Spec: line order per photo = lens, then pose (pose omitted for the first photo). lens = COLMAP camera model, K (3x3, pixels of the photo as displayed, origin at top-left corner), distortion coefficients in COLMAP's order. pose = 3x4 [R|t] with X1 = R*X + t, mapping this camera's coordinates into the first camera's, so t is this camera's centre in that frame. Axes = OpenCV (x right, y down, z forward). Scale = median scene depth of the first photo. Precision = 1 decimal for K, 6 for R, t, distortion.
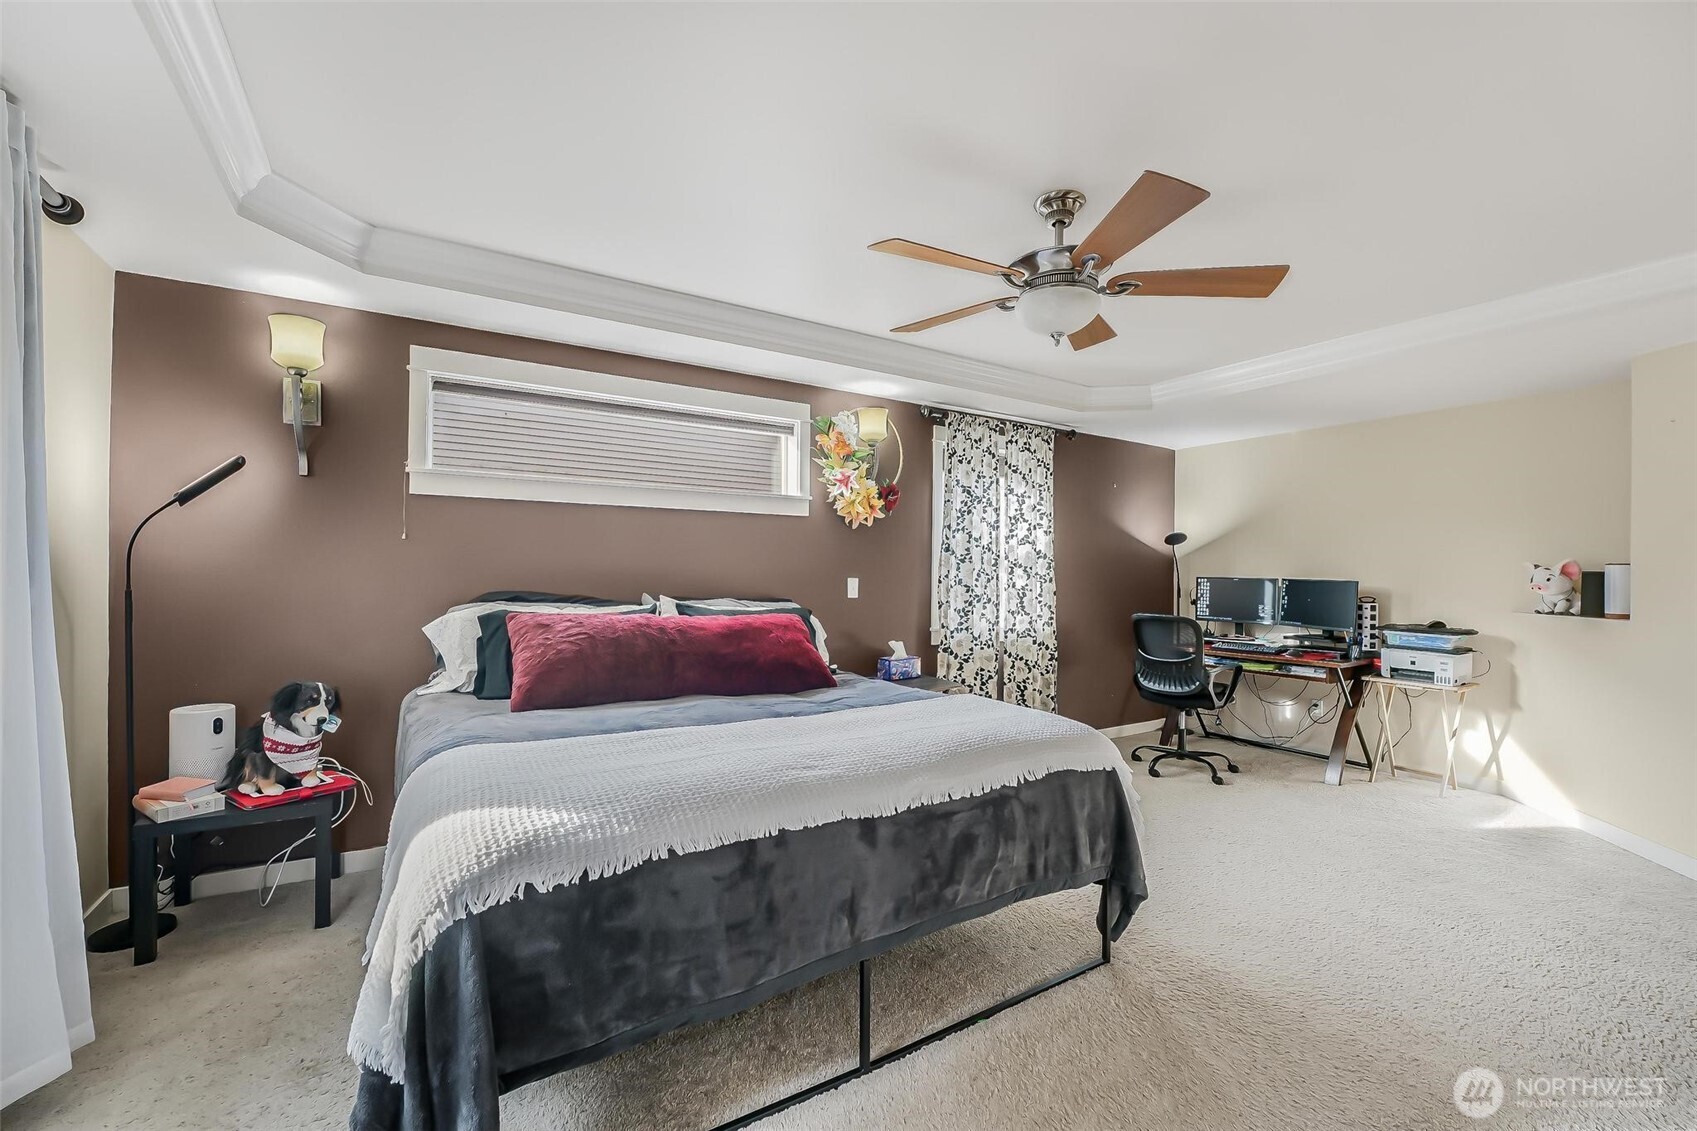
lens RADIAL K [[701.5, 0, 845.4], [0, 701.5, 570.7], [0, 0, 1]] dist [-0.017665, 0.000109]
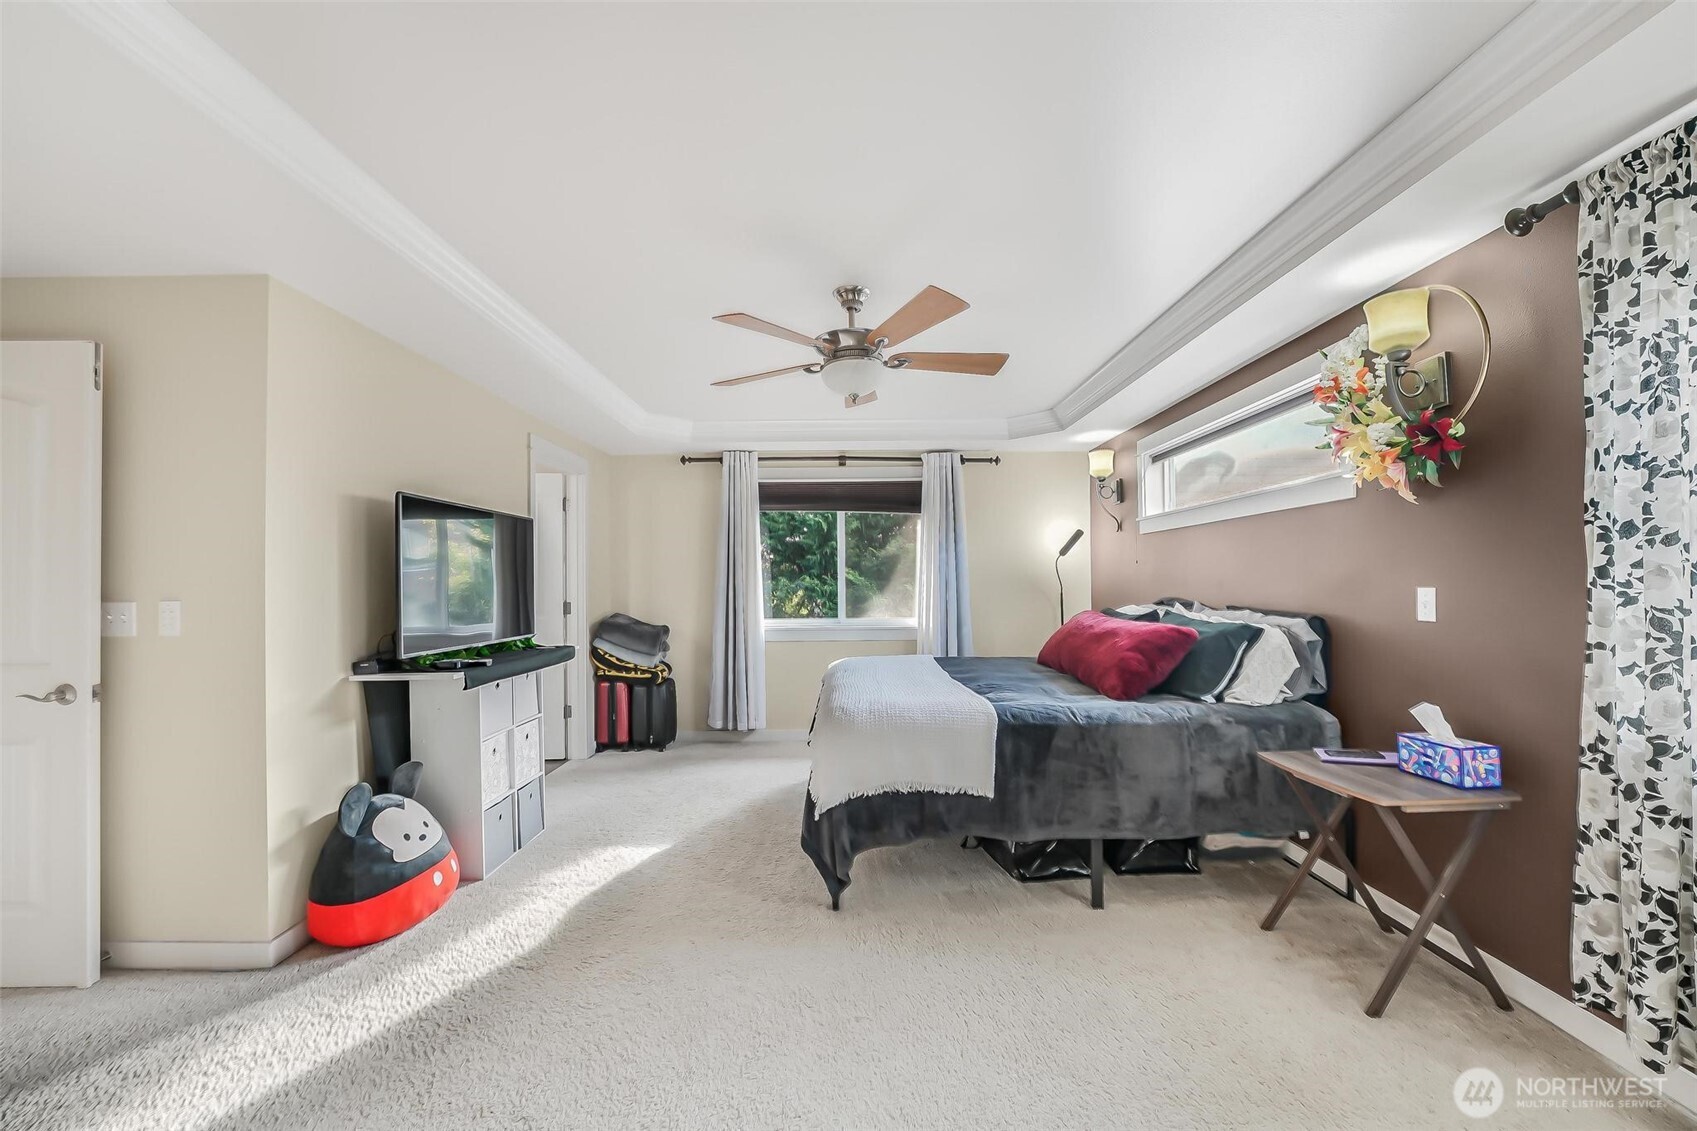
lens RADIAL K [[685.3, 0, 852.8], [0, 685.3, 580.0], [0, 0, 1]] dist [-0.011565, -0.000006]
pose [[-0.511962, -0.017106, -0.858838, 0.658265], [-0.002791, 0.999830, -0.018251, 0.013950], [0.859003, -0.006946, -0.511923, 0.786864]]
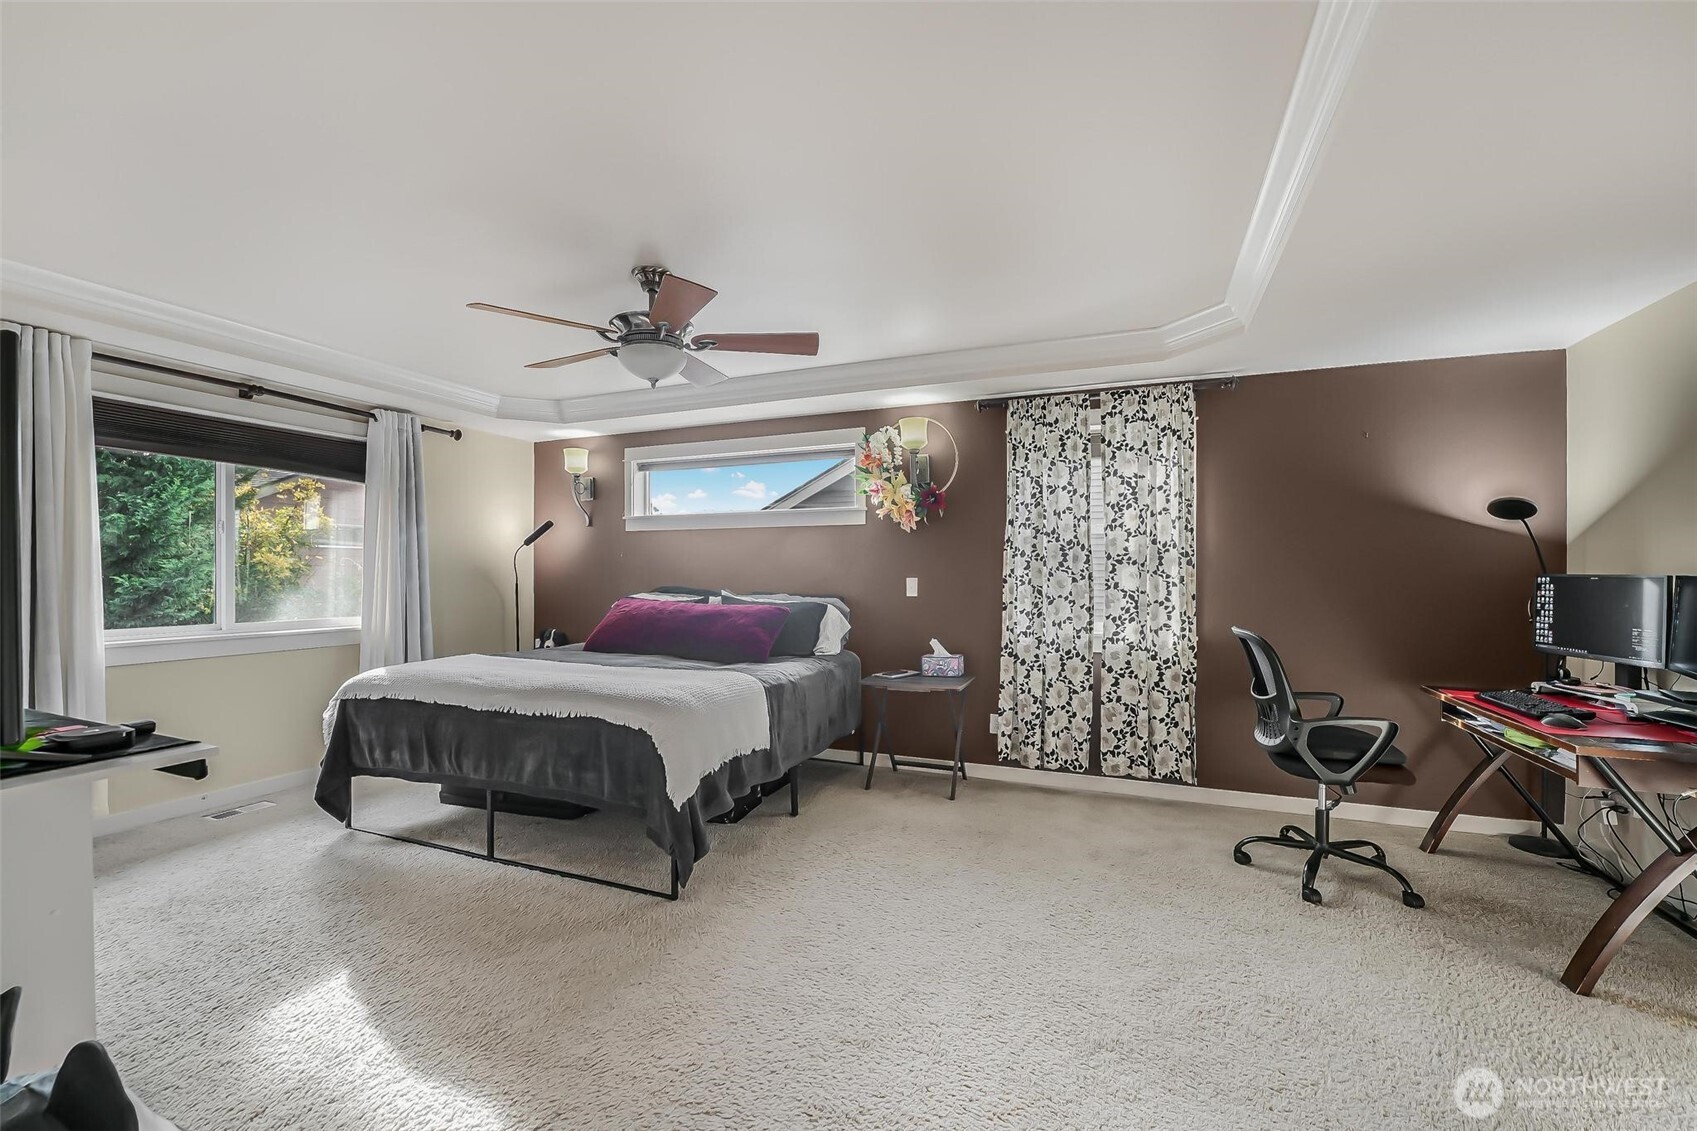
lens RADIAL K [[685.3, 0, 852.8], [0, 685.3, 580.0], [0, 0, 1]] dist [-0.011565, -0.000006]
pose [[0.590640, -0.006539, -0.806909, 0.718599], [0.005568, 0.999976, -0.004028, 0.015452], [0.806916, -0.002114, 0.590662, 0.274120]]
